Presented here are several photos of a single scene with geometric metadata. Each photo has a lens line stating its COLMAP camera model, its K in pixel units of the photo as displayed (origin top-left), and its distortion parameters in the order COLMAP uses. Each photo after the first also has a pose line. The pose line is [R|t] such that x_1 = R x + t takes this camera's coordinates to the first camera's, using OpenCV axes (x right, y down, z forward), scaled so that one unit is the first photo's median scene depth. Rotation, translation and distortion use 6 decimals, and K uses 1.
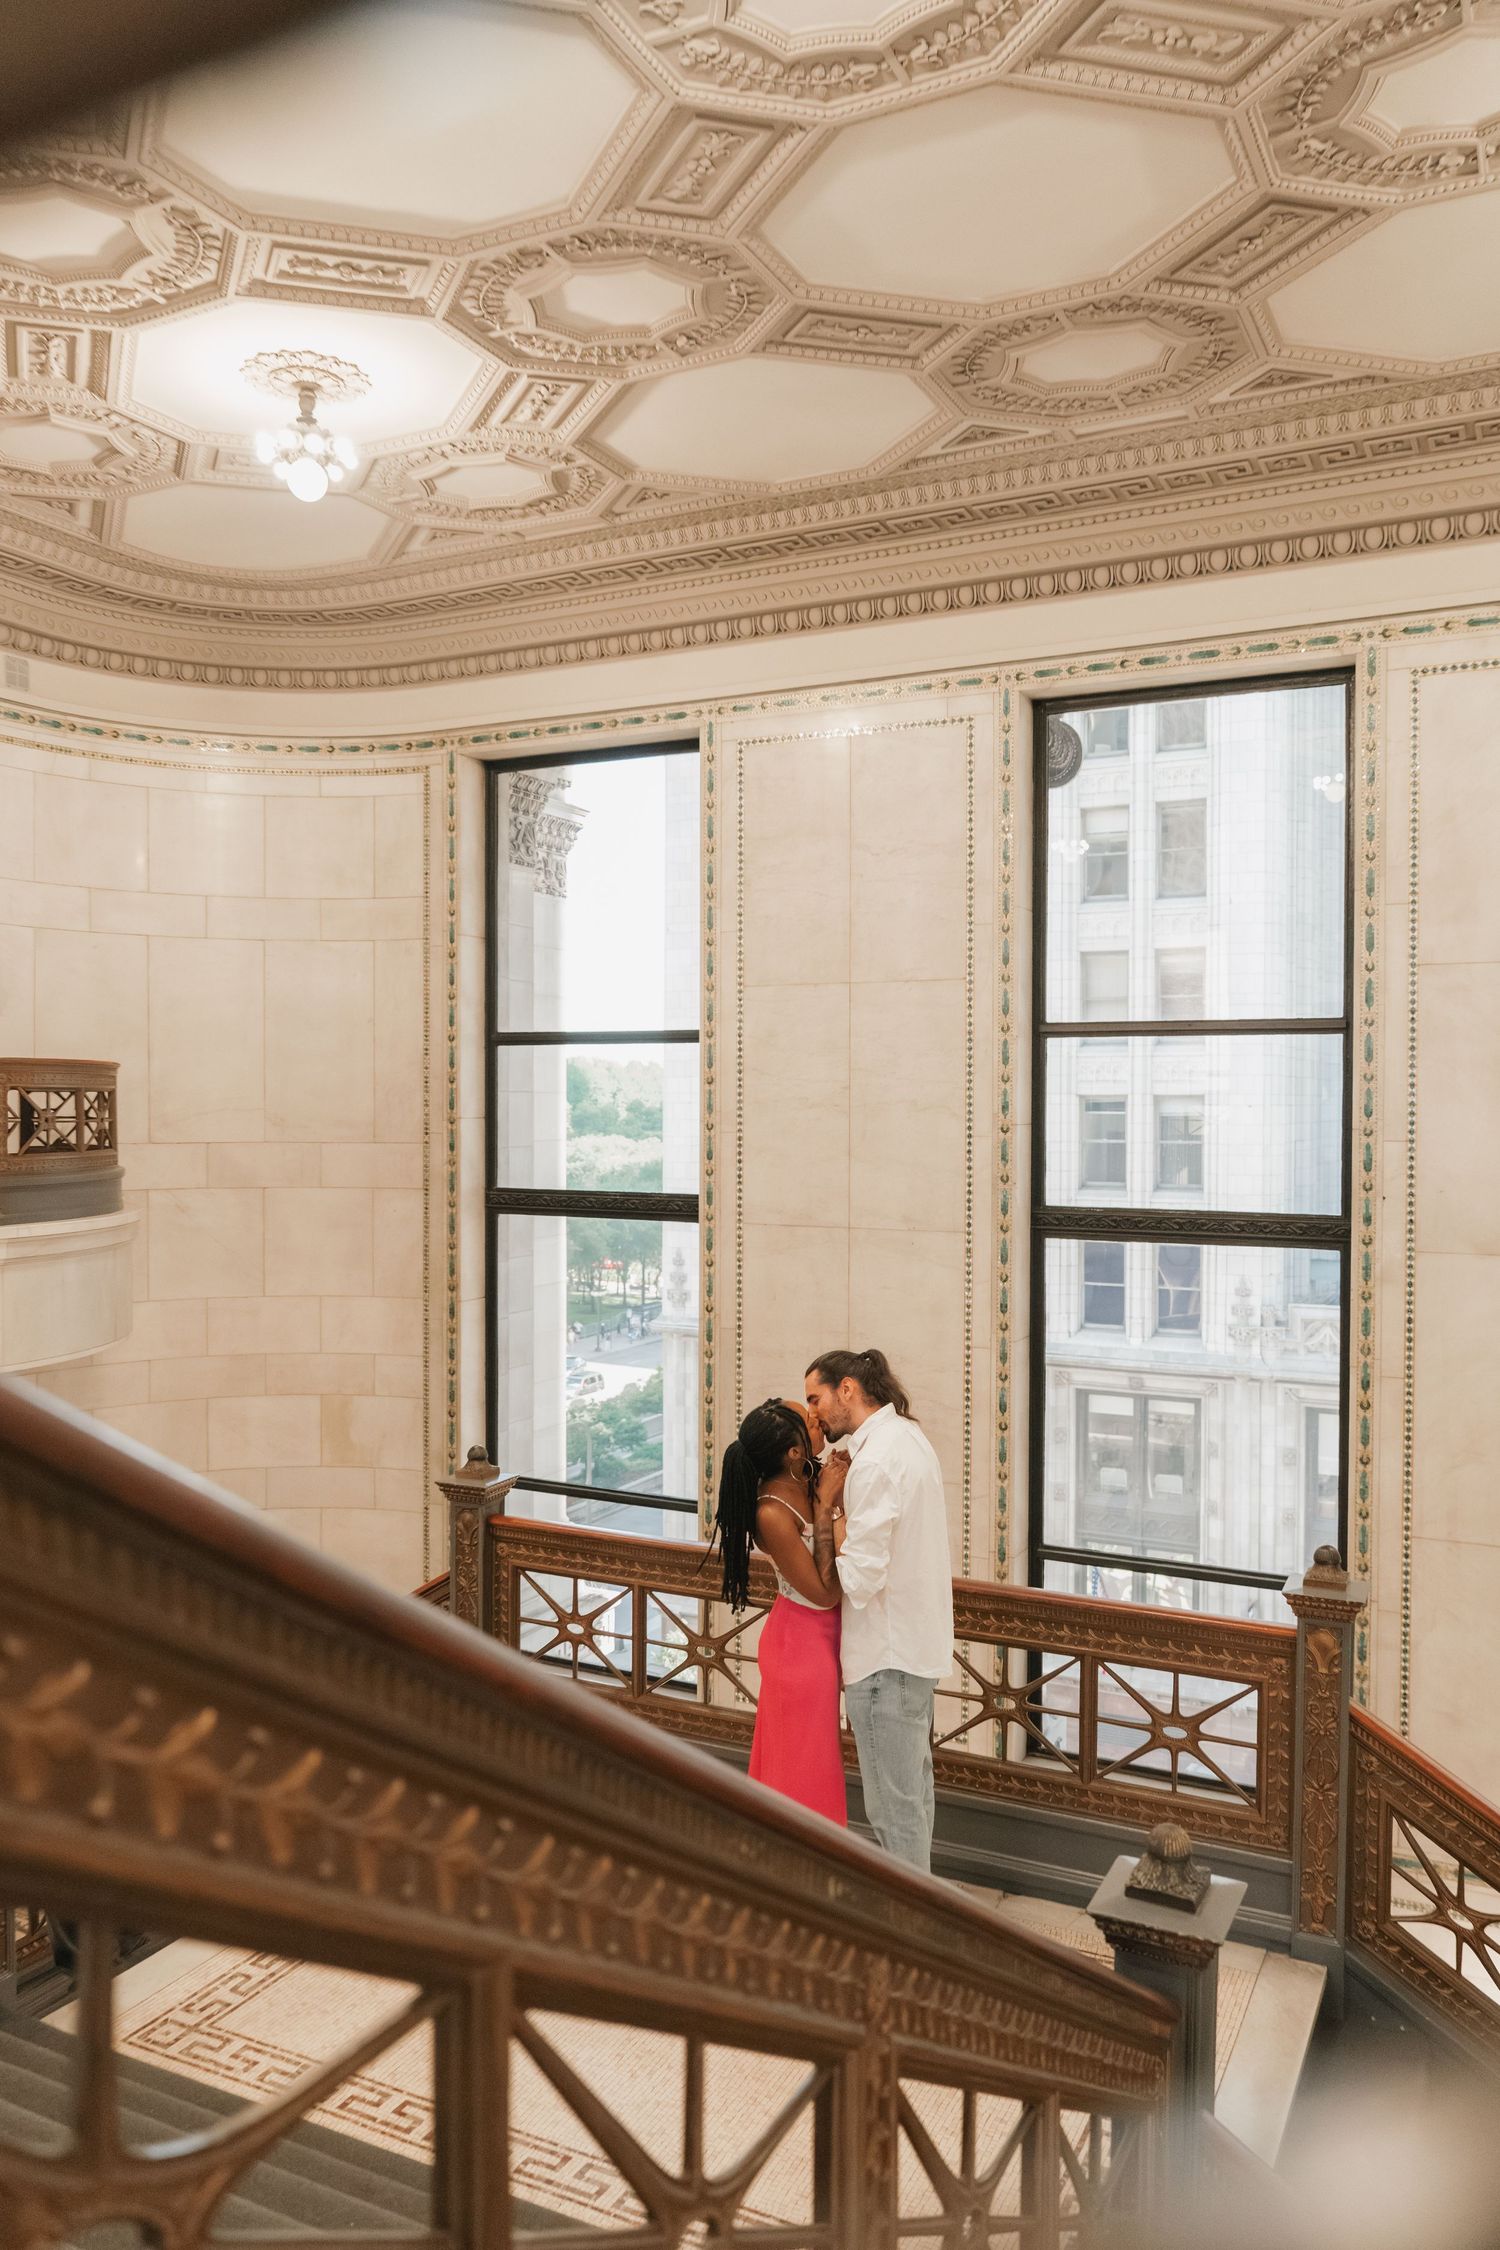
lens RADIAL K [[1652.1, 0, 750.0], [0, 1652.1, 1125.0], [0, 0, 1]] dist [0.000573, 0.001036]
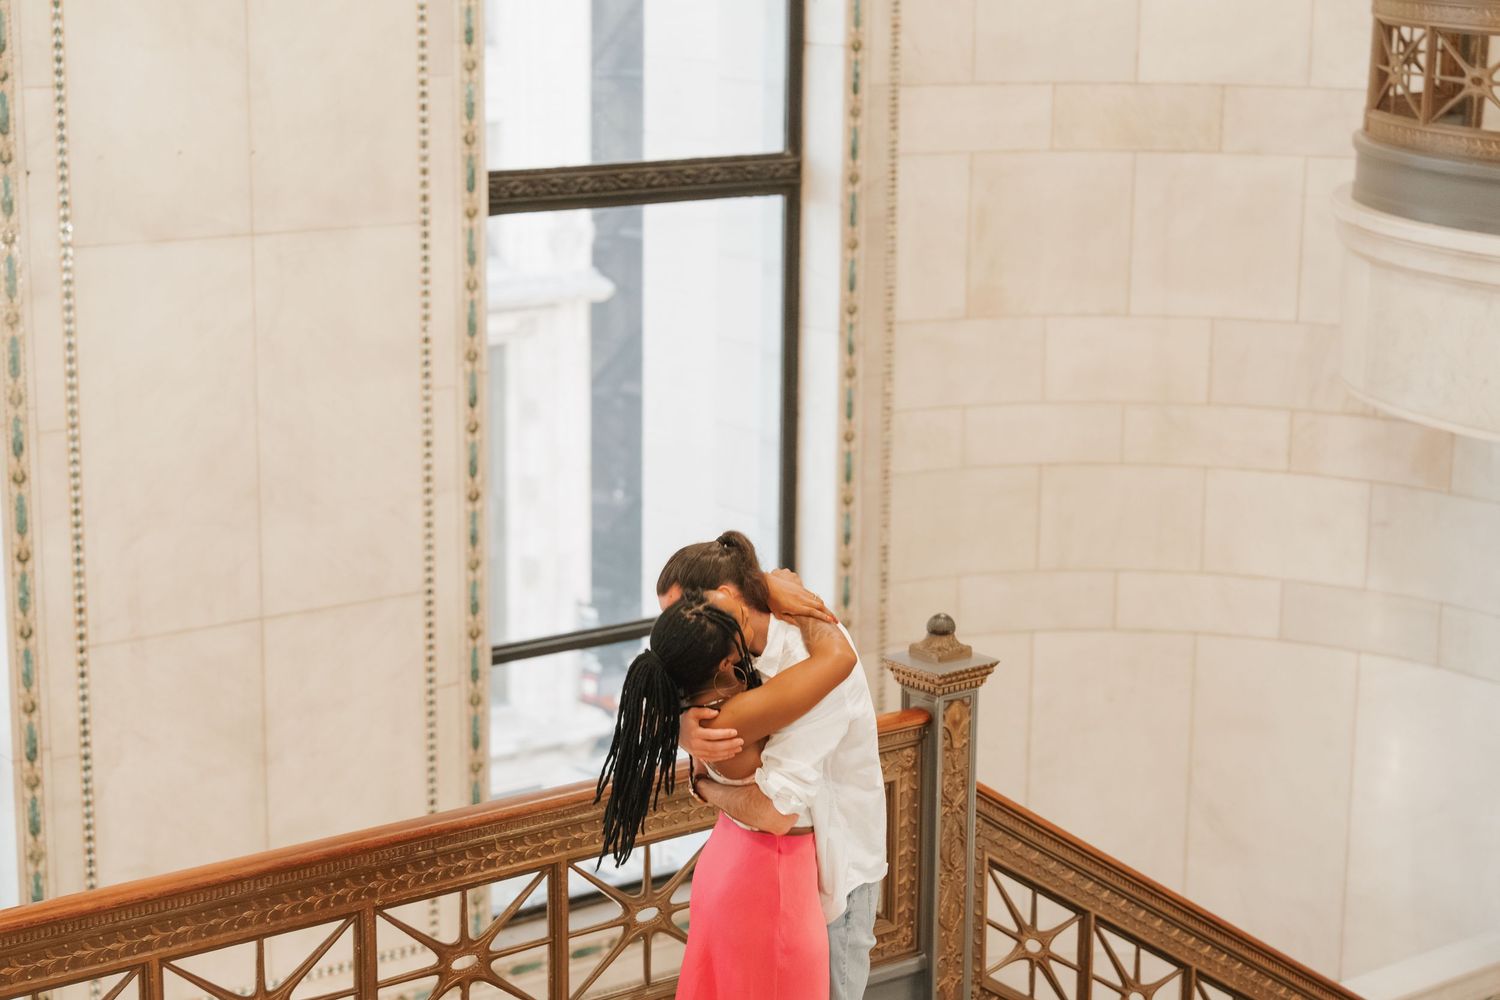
lens RADIAL K [[2793.4, 0, 750.0], [0, 2793.4, 500.0], [0, 0, 1]] dist [0.041749, -0.147914]
pose [[0.416454, -0.187865, 0.889535, -0.491591], [0.001536, 0.978562, 0.205948, -0.055091], [-0.909155, -0.084401, 0.407815, 0.230629]]
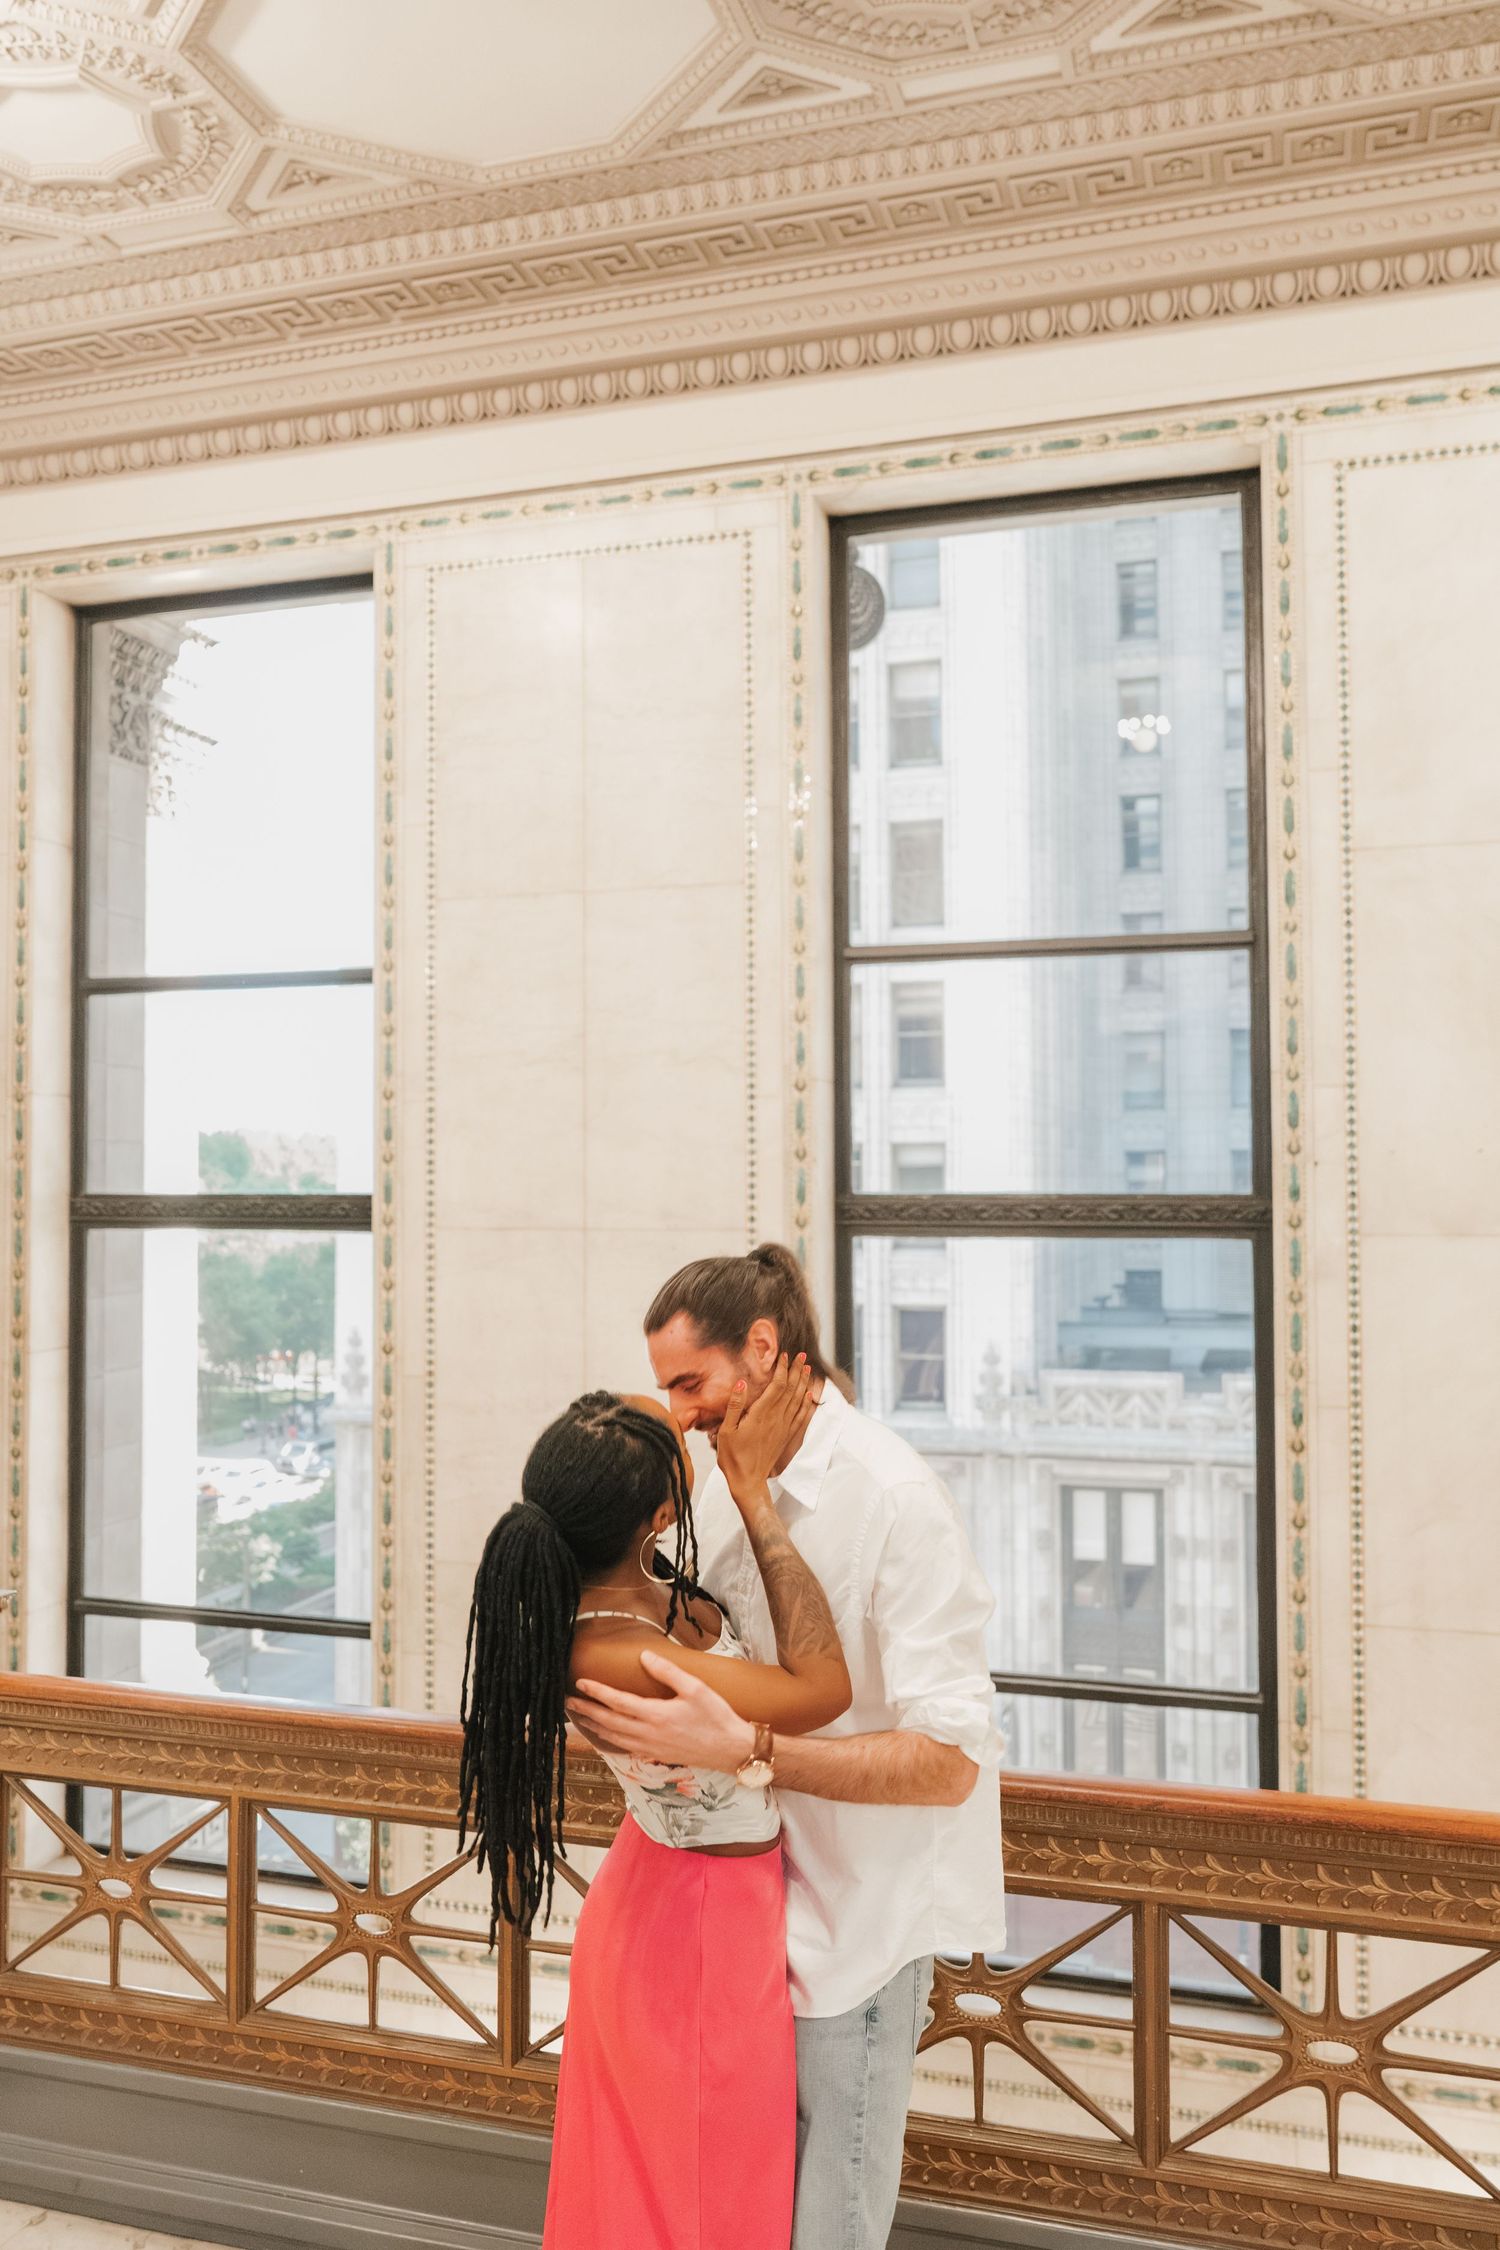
lens RADIAL K [[1749.4, 0, 729.5], [0, 1749.4, 1124.5], [0, 0, 1]] dist [-0.005037, 0.012741]
pose [[0.986272, -0.001232, 0.165124, -0.003970], [0.009082, 0.998863, -0.046793, 0.055735], [-0.164878, 0.047651, 0.985162, 0.248078]]
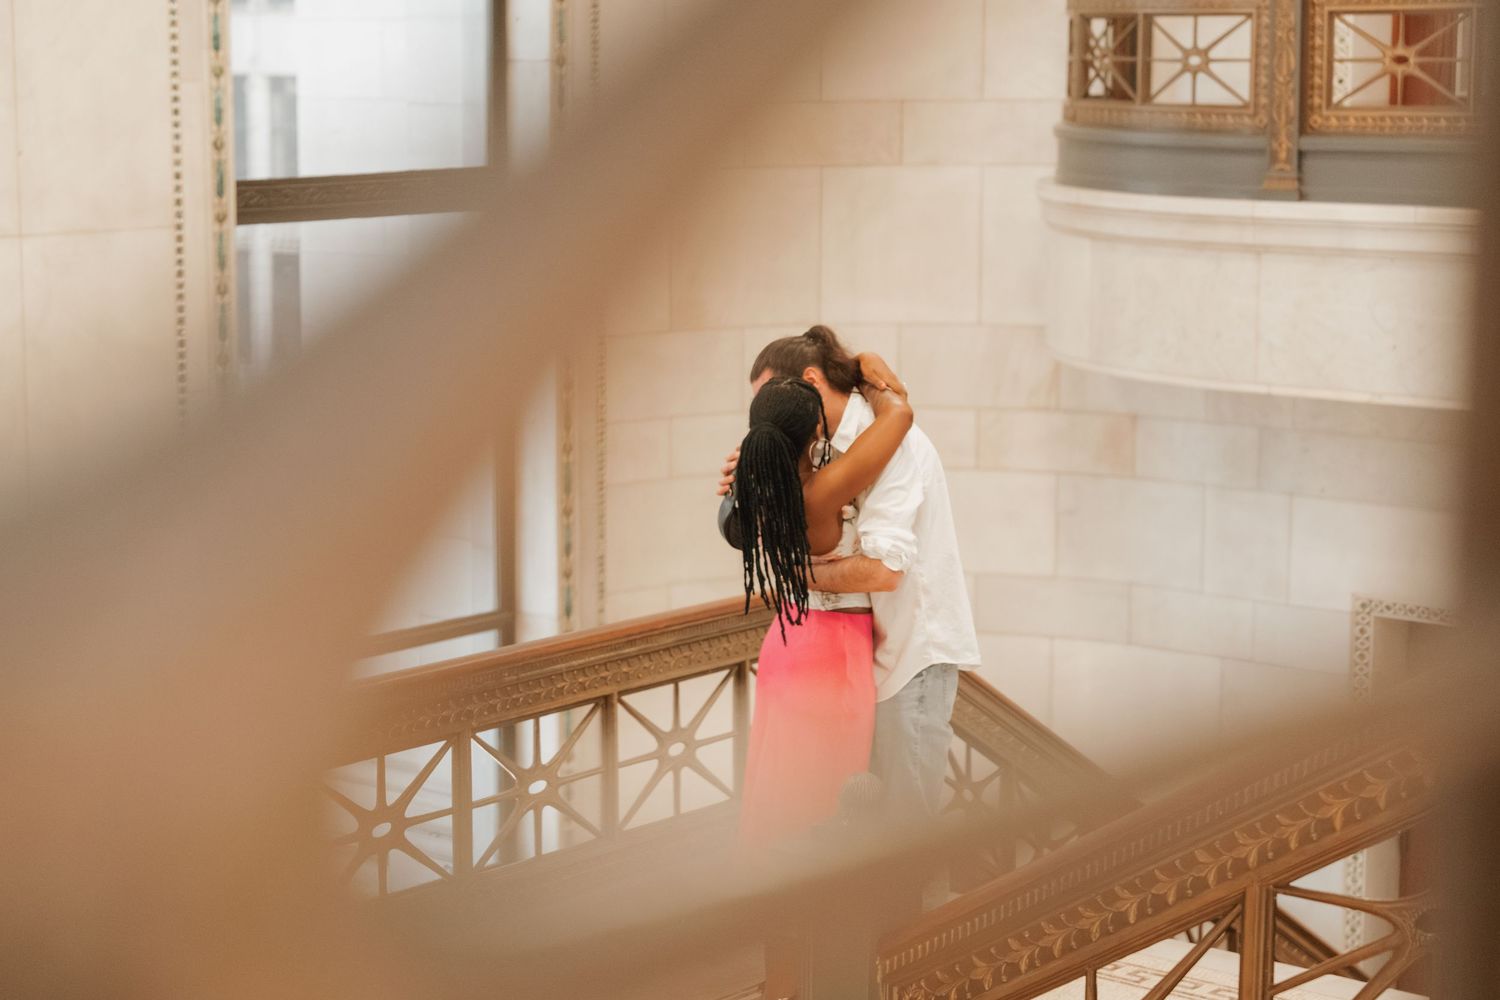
lens RADIAL K [[3034.3, 0, 750.0], [0, 3034.3, 500.0], [0, 0, 1]] dist [-0.049764, -0.131630]
pose [[0.204787, -0.140794, 0.968628, -0.670811], [0.012793, 0.989901, 0.141182, 0.006526], [-0.978723, -0.016520, 0.204520, 0.341206]]
